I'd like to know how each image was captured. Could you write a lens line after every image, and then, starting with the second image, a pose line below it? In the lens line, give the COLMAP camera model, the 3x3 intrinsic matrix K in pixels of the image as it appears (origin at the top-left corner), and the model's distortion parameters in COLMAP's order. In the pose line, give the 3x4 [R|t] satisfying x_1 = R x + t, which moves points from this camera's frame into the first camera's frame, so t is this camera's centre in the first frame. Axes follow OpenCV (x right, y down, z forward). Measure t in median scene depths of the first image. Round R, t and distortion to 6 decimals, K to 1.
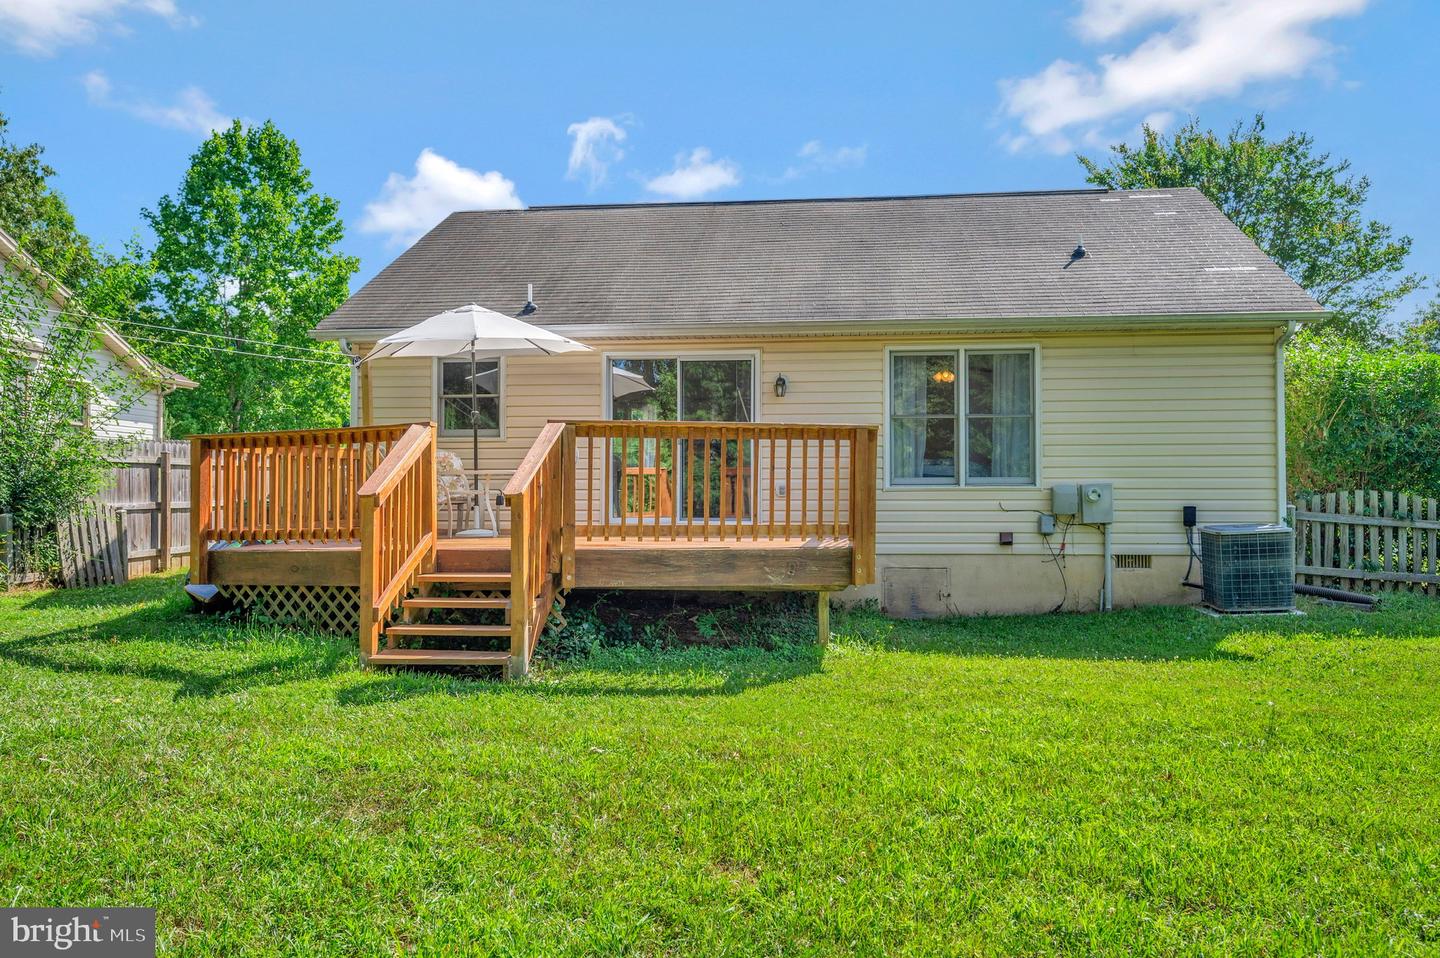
lens RADIAL K [[1068.6, 0, 719.1], [0, 1068.6, 478.2], [0, 0, 1]] dist [-0.003094, 0.002094]
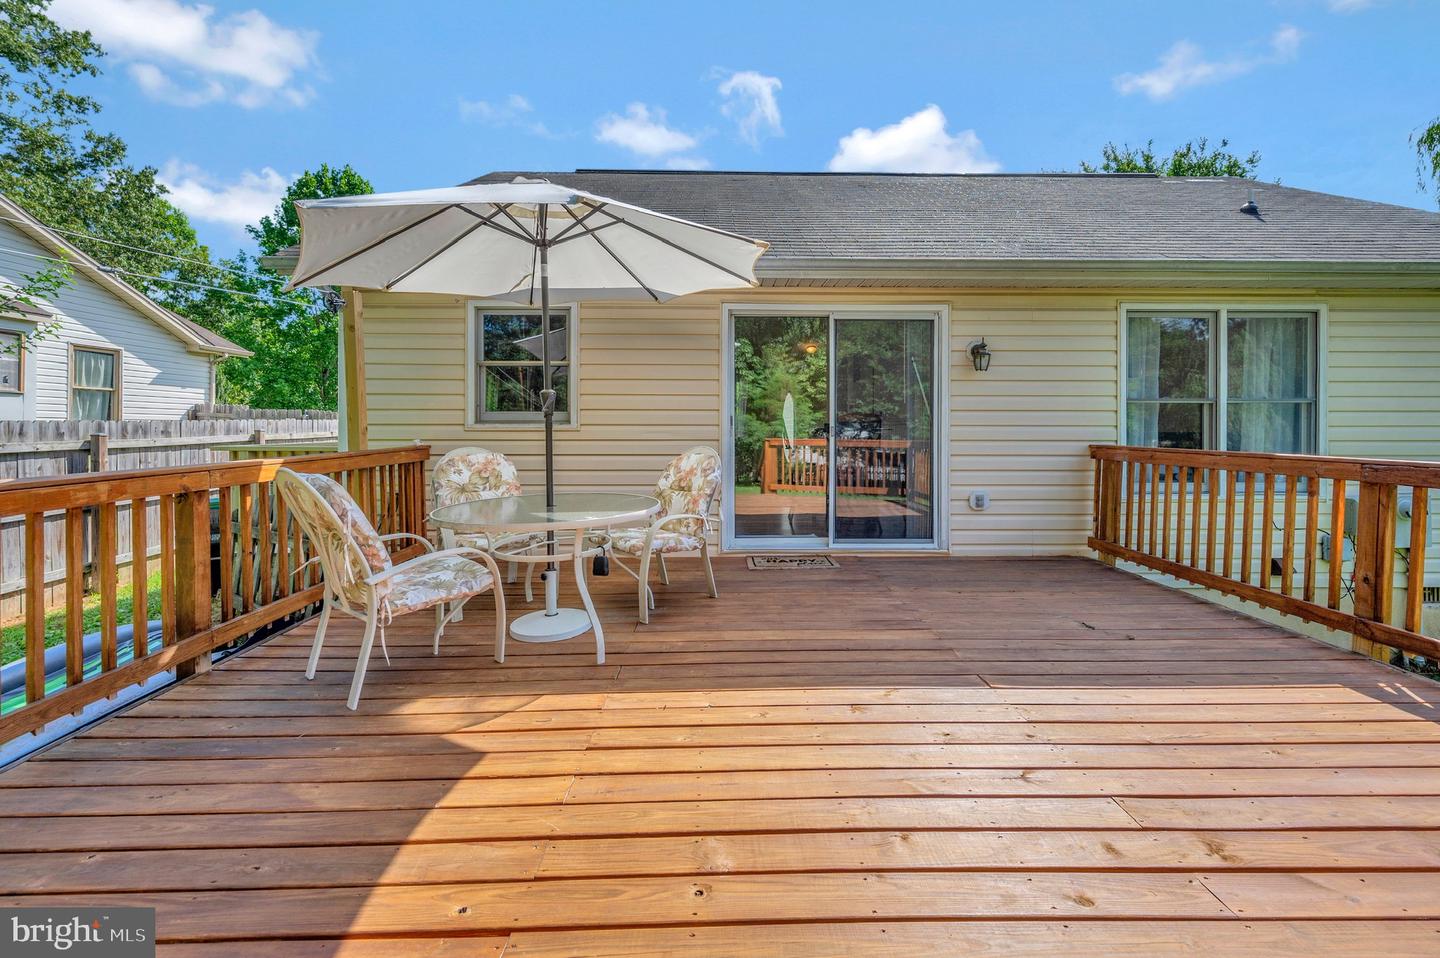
lens RADIAL K [[593.1, 0, 717.3], [0, 593.1, 431.3], [0, 0, 1]] dist [0.000339, -0.000163]
pose [[0.992163, 0.001653, 0.124936, -0.114024], [-0.004484, 0.999739, 0.022387, -0.030887], [-0.124867, -0.022772, 0.991912, 0.437721]]
